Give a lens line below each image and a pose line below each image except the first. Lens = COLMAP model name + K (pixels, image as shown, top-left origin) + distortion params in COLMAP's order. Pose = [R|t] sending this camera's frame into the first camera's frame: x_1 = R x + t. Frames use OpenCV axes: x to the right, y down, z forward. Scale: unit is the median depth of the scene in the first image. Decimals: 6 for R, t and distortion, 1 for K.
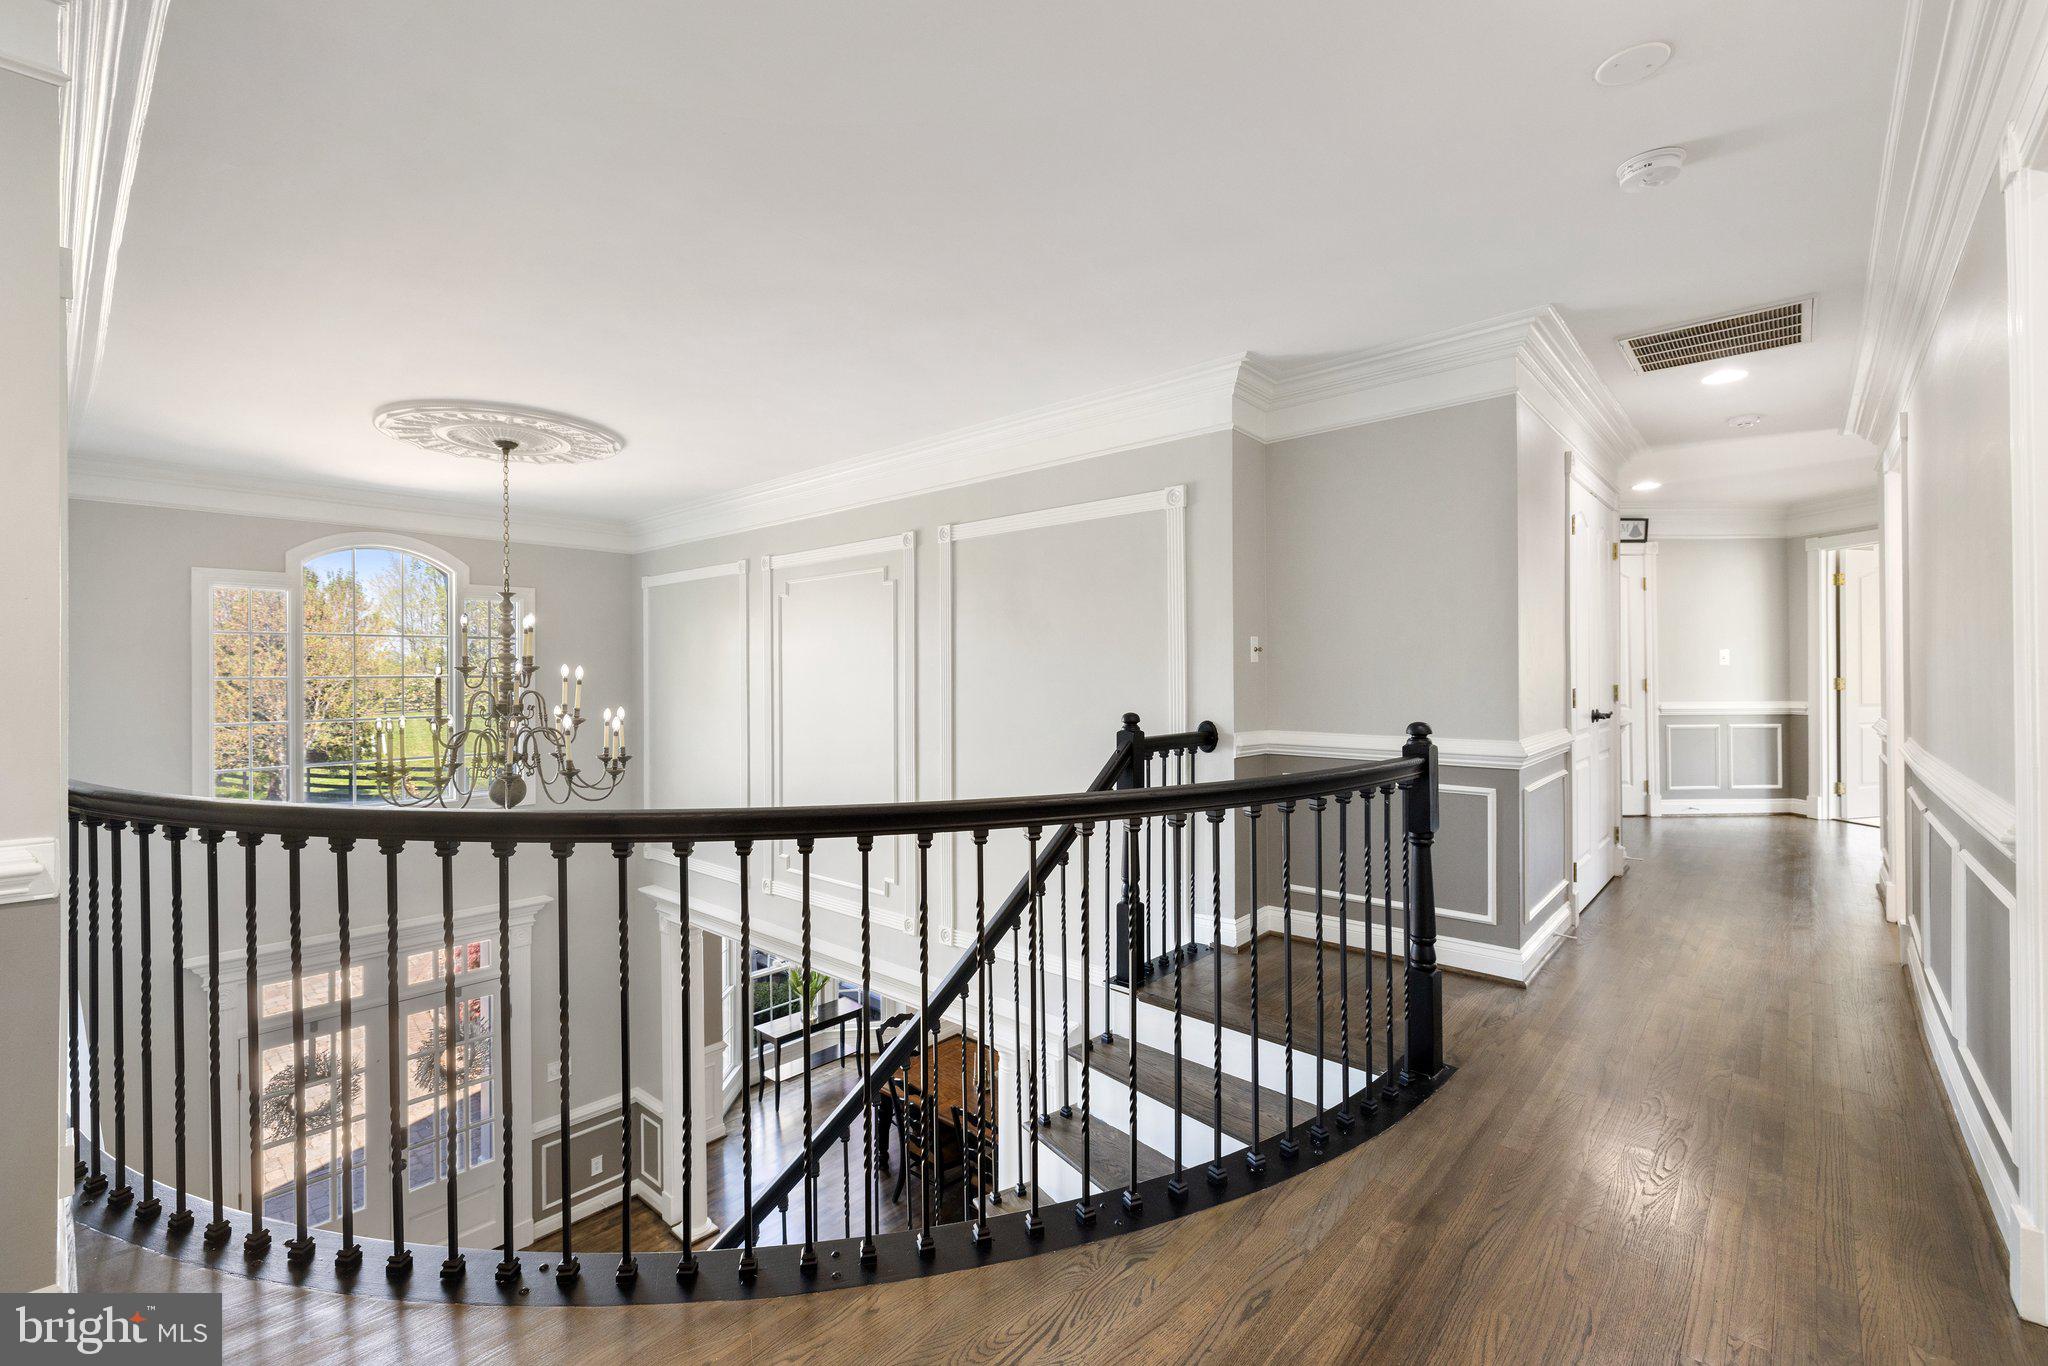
lens RADIAL K [[882.3, 0, 1027.5], [0, 882.3, 672.5], [0, 0, 1]] dist [-0.001465, -0.000345]
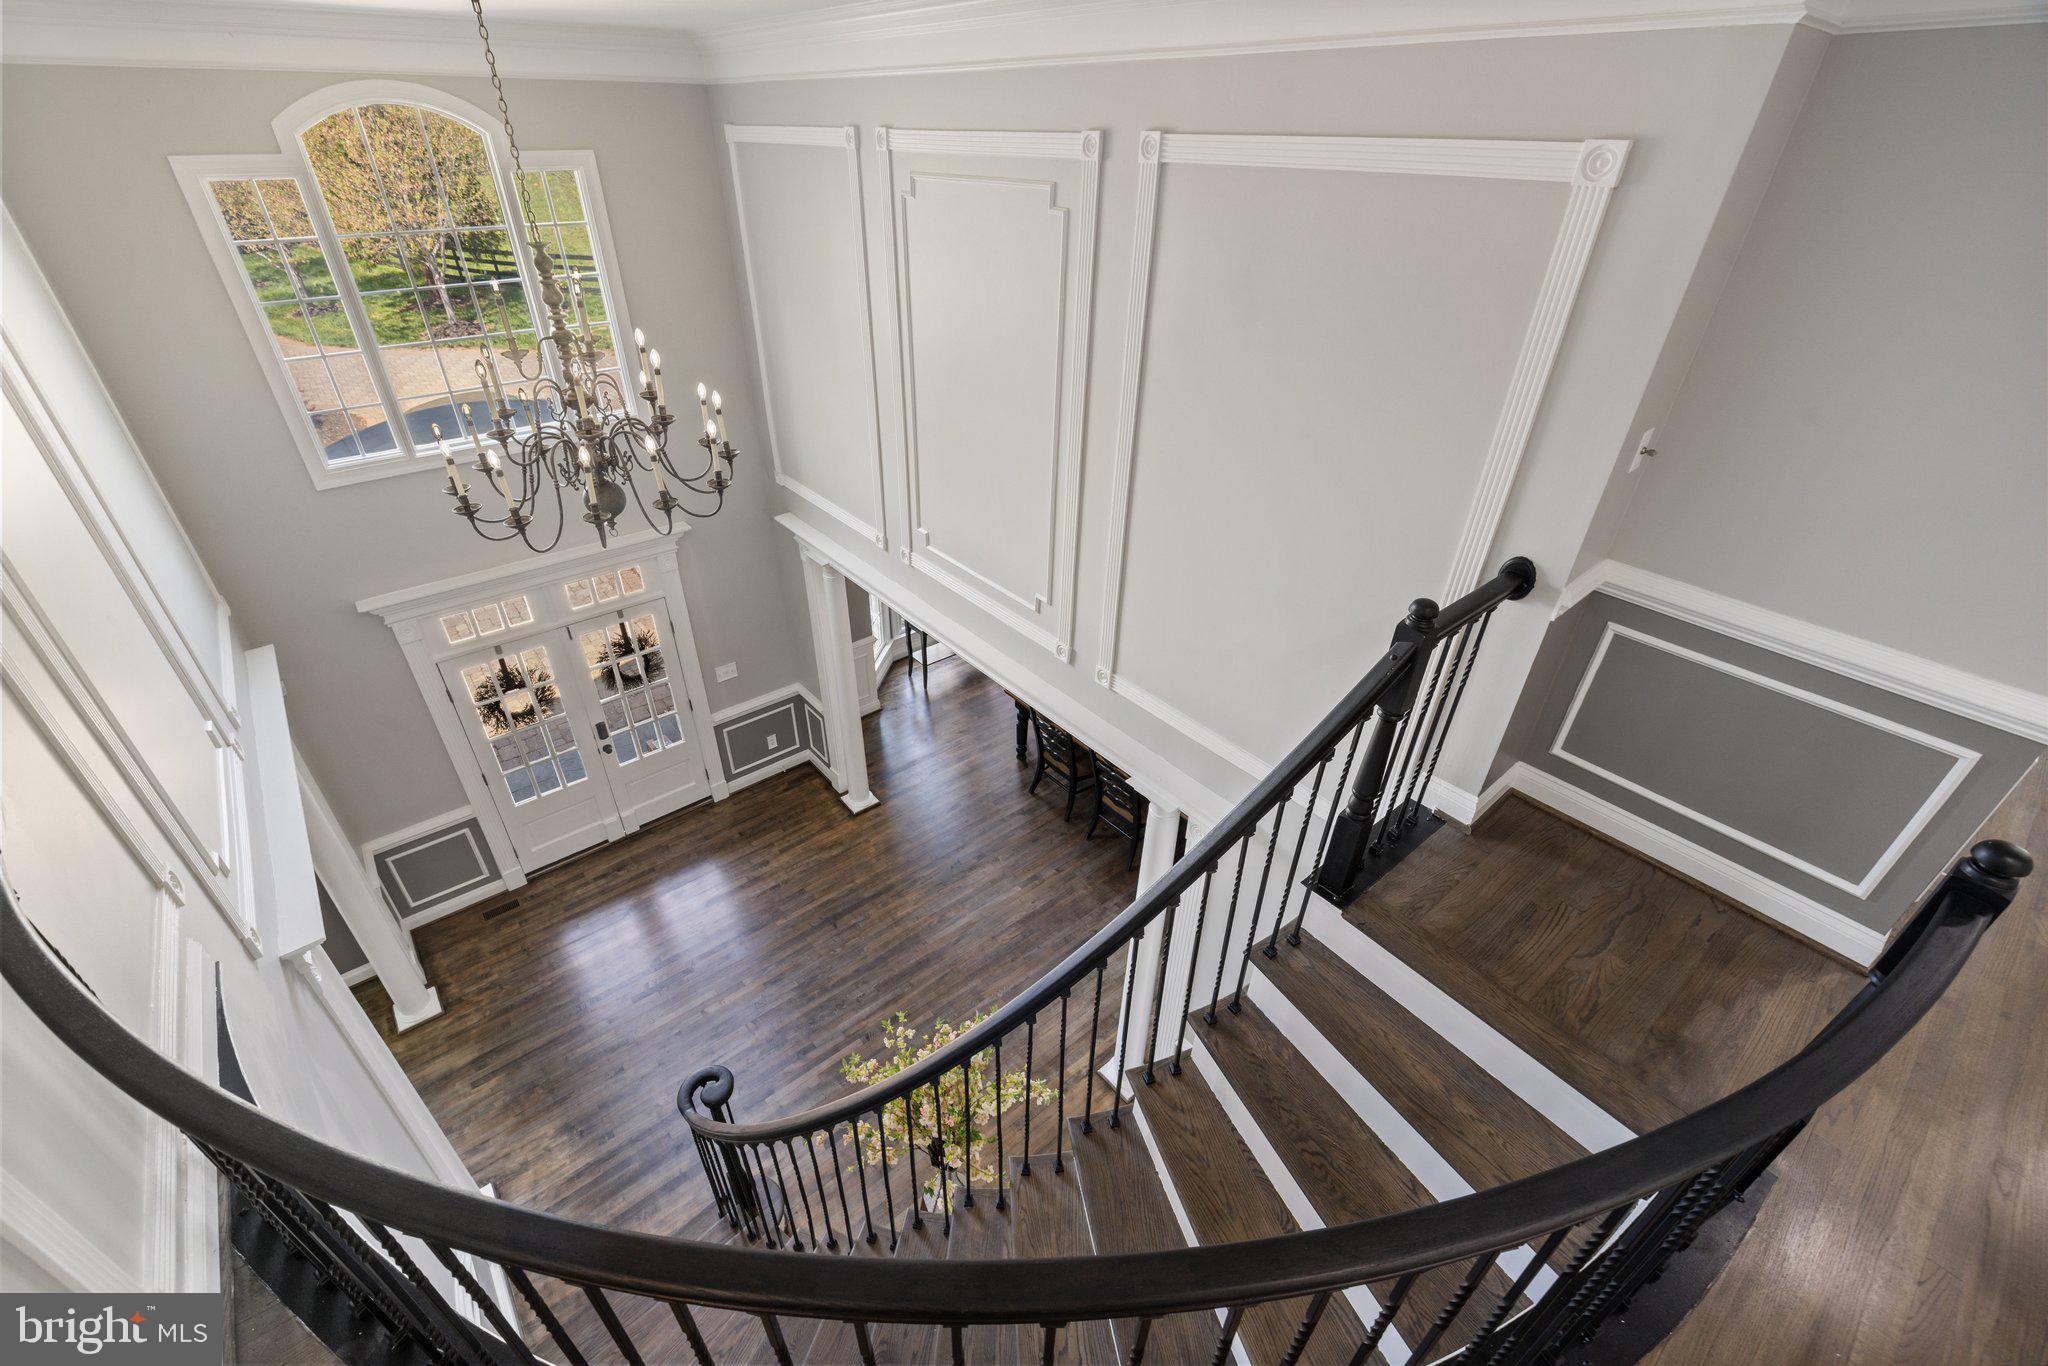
lens RADIAL K [[852.0, 0, 1014.7], [0, 852.0, 662.5], [0, 0, 1]] dist [0.000995, -0.001073]
pose [[0.985128, 0.110517, -0.131561, -0.064657], [-0.020782, 0.836708, 0.547255, -0.170704], [0.170560, -0.536382, 0.826561, 0.266404]]
